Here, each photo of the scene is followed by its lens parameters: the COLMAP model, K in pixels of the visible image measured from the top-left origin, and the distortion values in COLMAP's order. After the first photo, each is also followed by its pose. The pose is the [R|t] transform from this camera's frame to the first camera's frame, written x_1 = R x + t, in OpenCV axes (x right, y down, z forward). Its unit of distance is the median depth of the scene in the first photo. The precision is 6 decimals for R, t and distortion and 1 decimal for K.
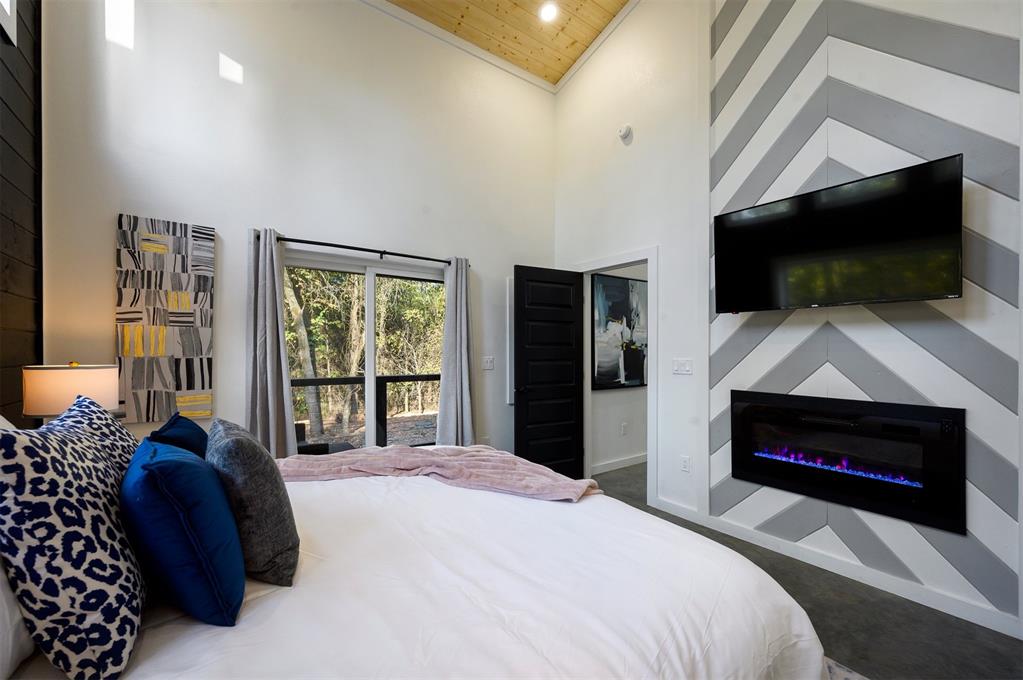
lens RADIAL K [[405.3, 0, 509.2], [0, 405.3, 347.2], [0, 0, 1]] dist [-0.003534, 0.000847]
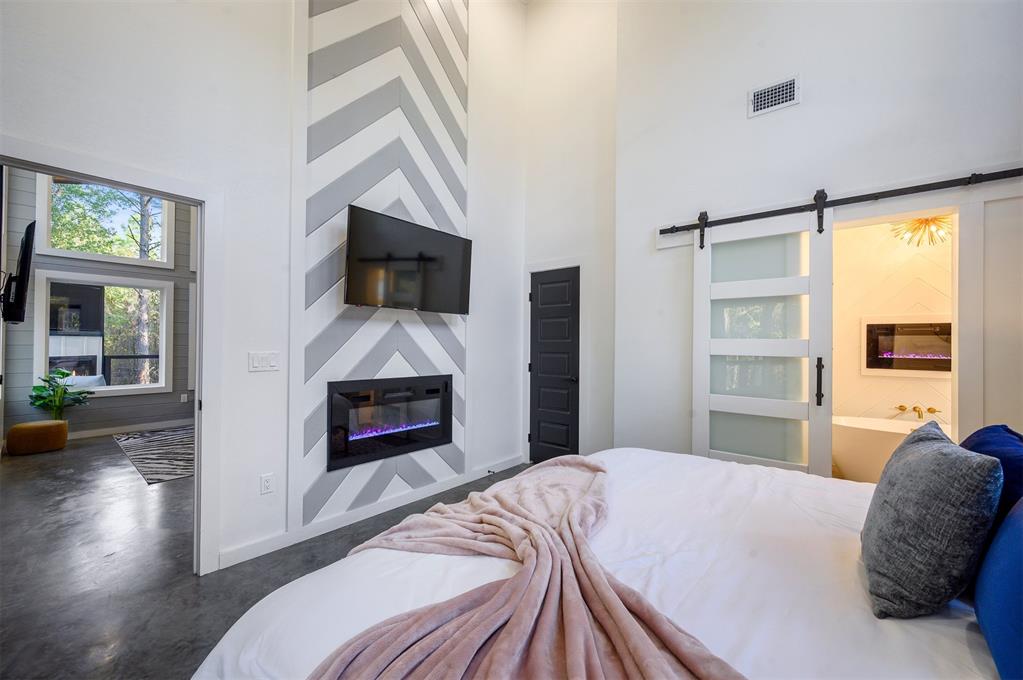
lens RADIAL K [[405.3, 0, 510.1], [0, 405.3, 344.2], [0, 0, 1]] dist [-0.003534, 0.000847]
pose [[-0.238350, 0.013342, 0.971088, -0.566047], [-0.004821, 0.999877, -0.014921, 0.031713], [-0.971167, -0.008238, -0.238256, 0.909713]]
